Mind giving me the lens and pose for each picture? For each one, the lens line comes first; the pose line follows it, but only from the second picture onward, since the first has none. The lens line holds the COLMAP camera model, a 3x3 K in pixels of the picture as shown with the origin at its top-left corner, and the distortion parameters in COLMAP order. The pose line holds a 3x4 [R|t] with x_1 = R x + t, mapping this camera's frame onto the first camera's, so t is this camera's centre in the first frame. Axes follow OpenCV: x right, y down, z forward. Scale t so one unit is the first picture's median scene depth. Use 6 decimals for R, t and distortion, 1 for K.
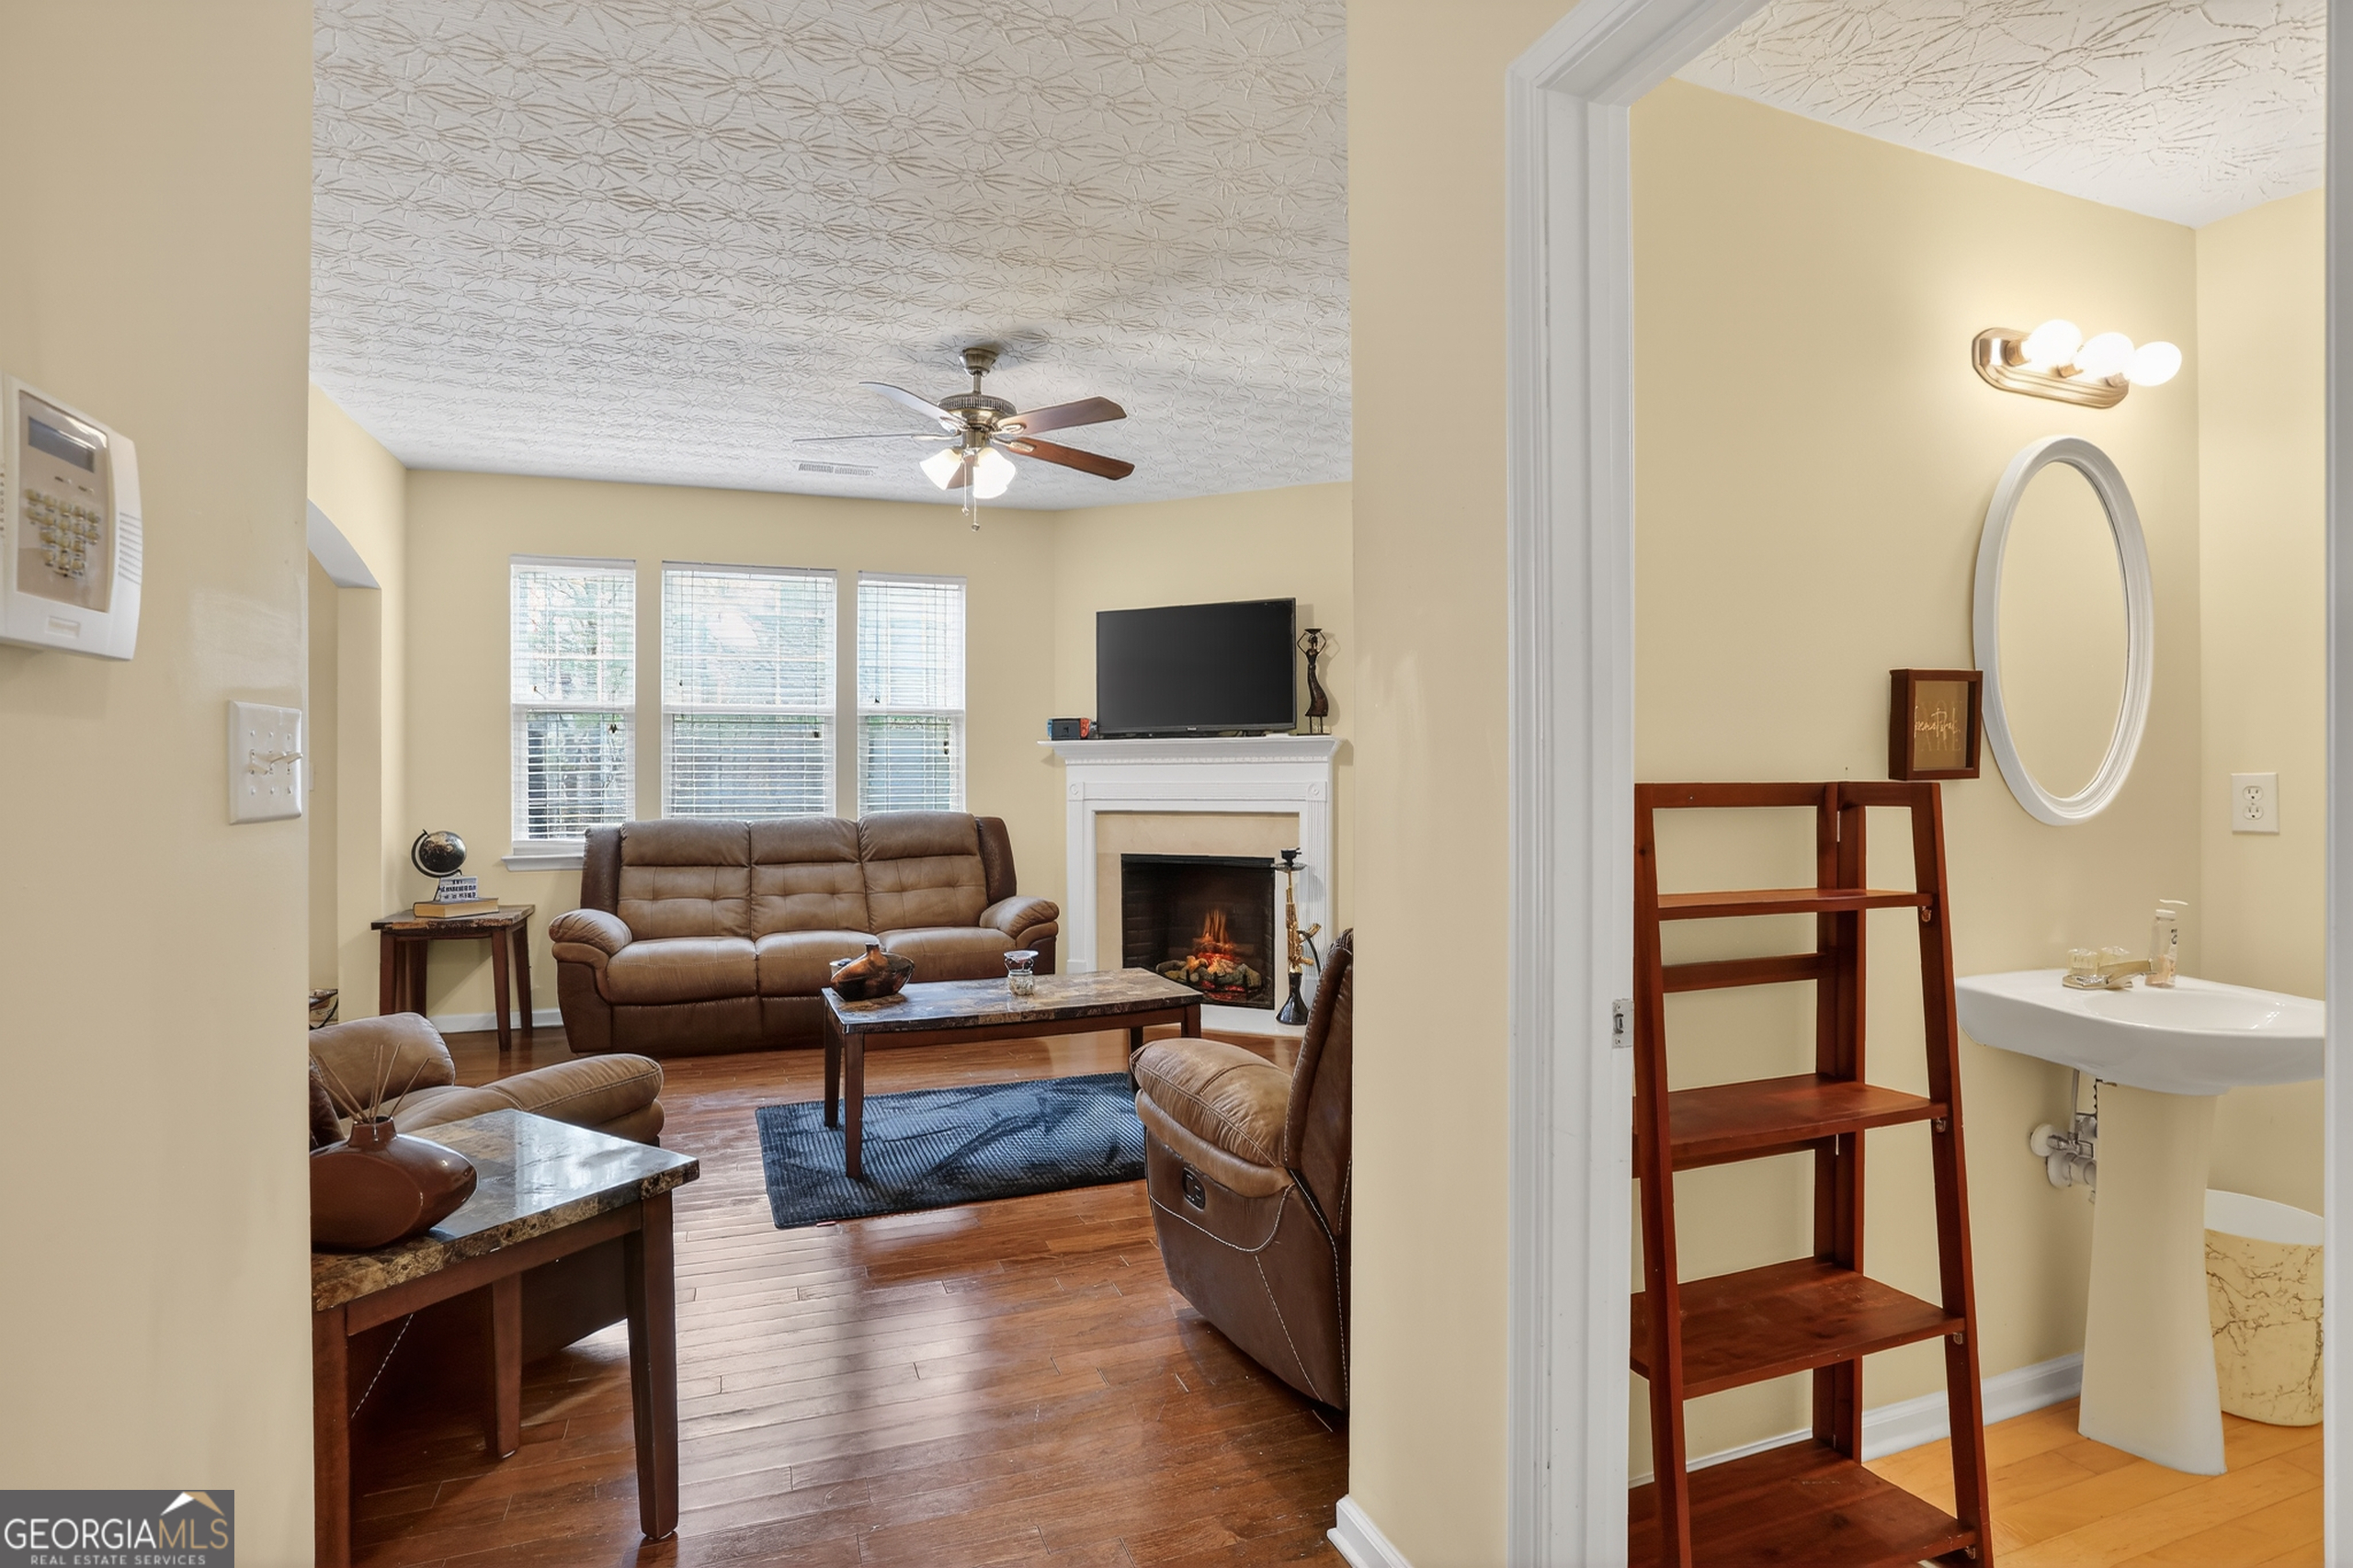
lens RADIAL K [[1166.4, 0, 1128.7], [0, 1166.4, 781.8], [0, 0, 1]] dist [-0.064848, 0.028481]
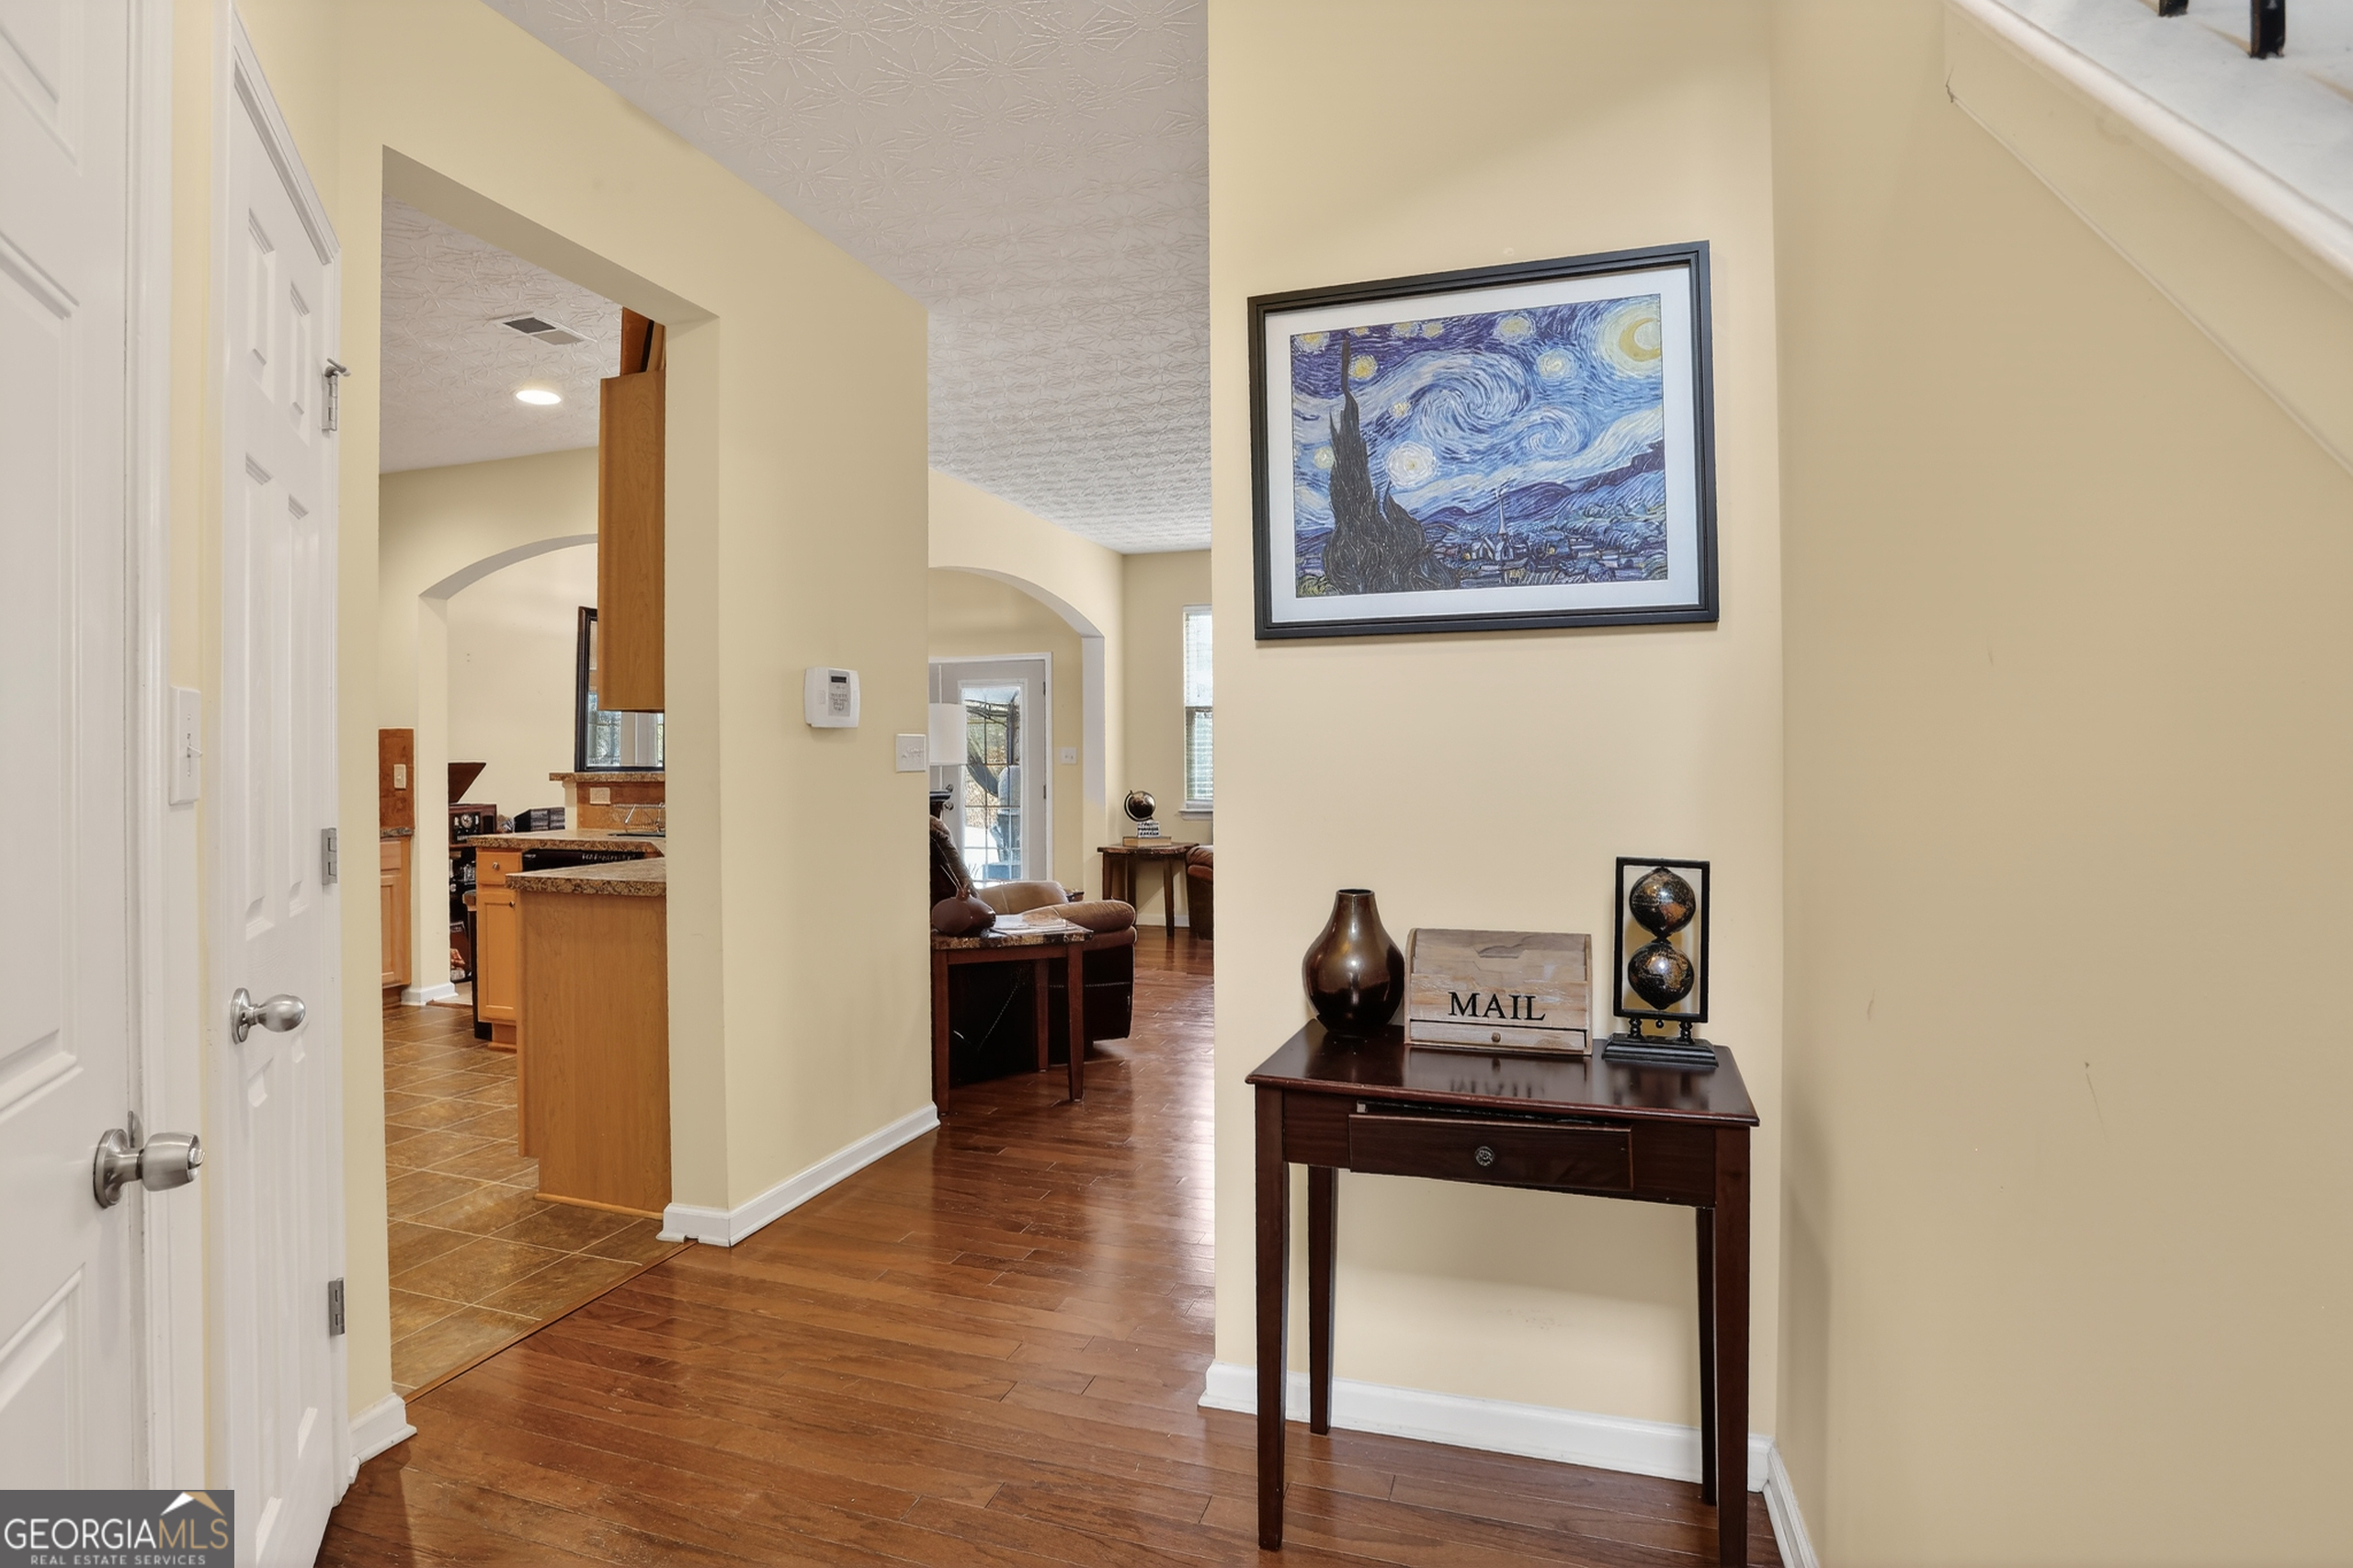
lens RADIAL K [[1166.4, 0, 1170.6], [0, 1166.4, 769.0], [0, 0, 1]] dist [-0.064848, 0.028481]
pose [[0.803511, -0.000154, -0.595289, 0.373003], [0.004893, 0.999968, 0.006345, 0.002832], [0.595269, -0.008011, 0.803486, -0.243475]]
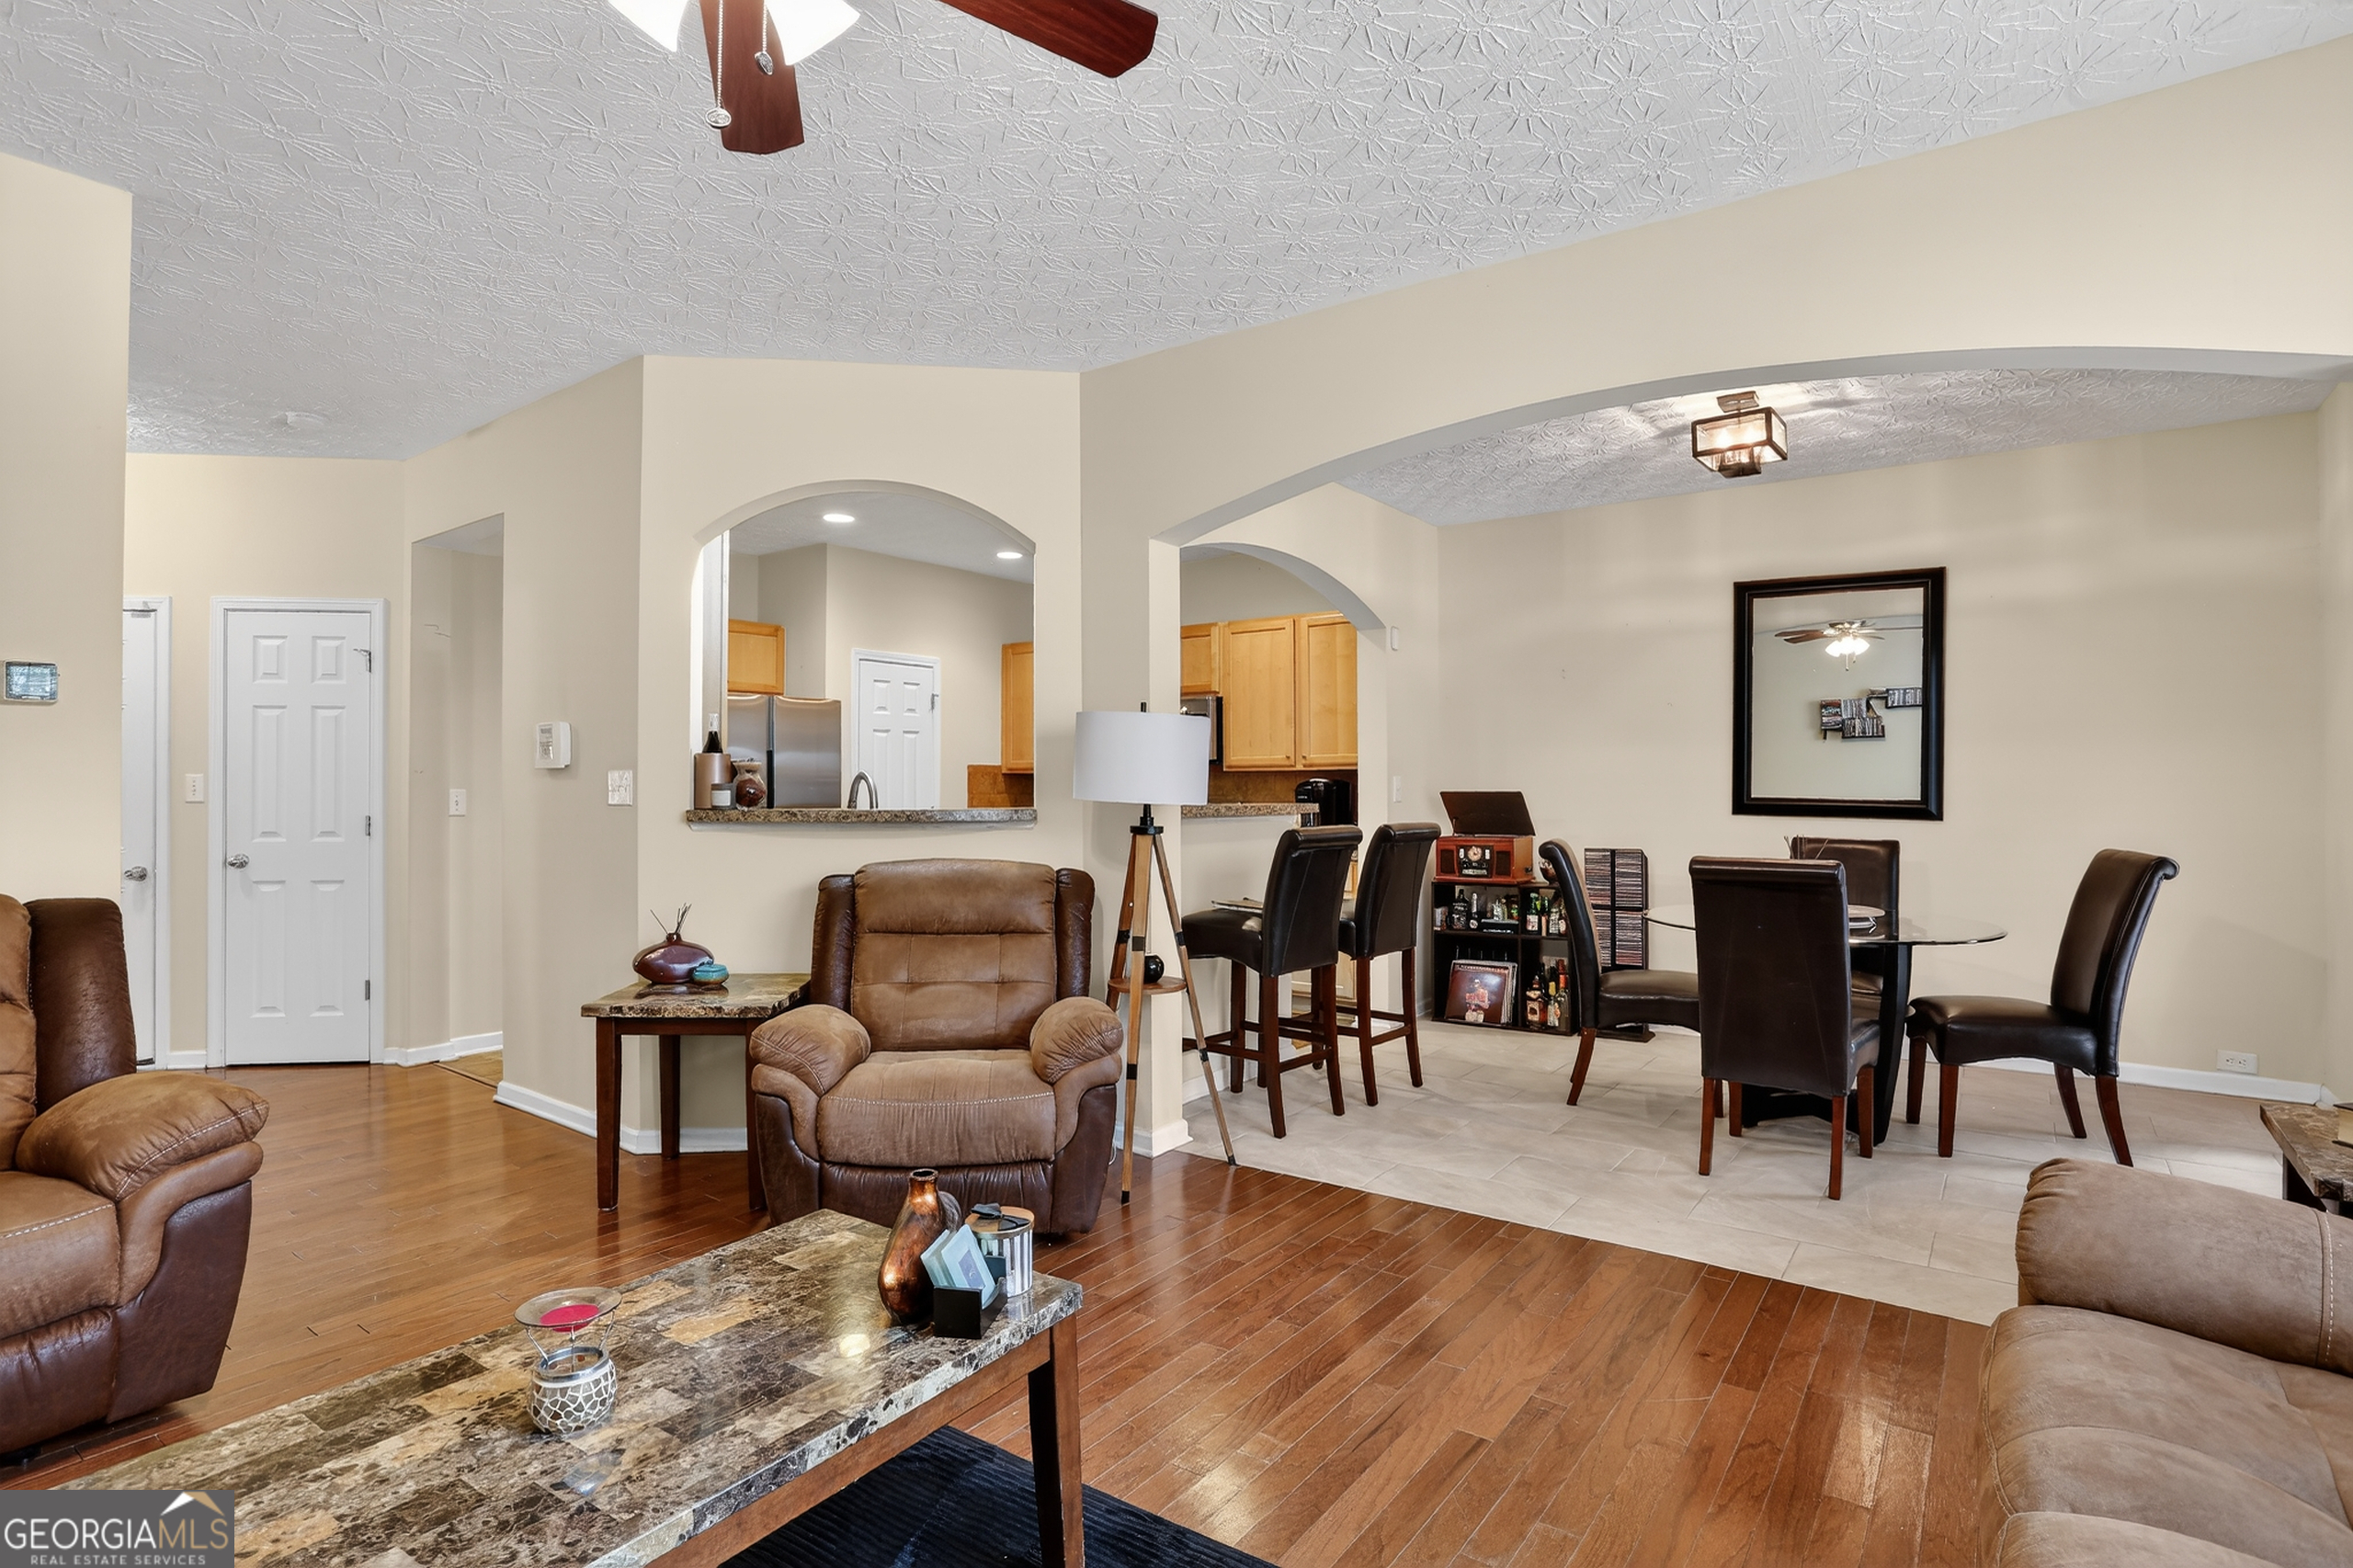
lens RADIAL K [[1166.4, 0, 1154.1], [0, 1166.4, 774.0], [0, 0, 1]] dist [-0.064848, 0.028481]
pose [[-0.821099, -0.004958, -0.570764, -0.031064], [0.000243, 0.999959, -0.009035, -0.006869], [0.570785, -0.007557, -0.821065, 1.048029]]
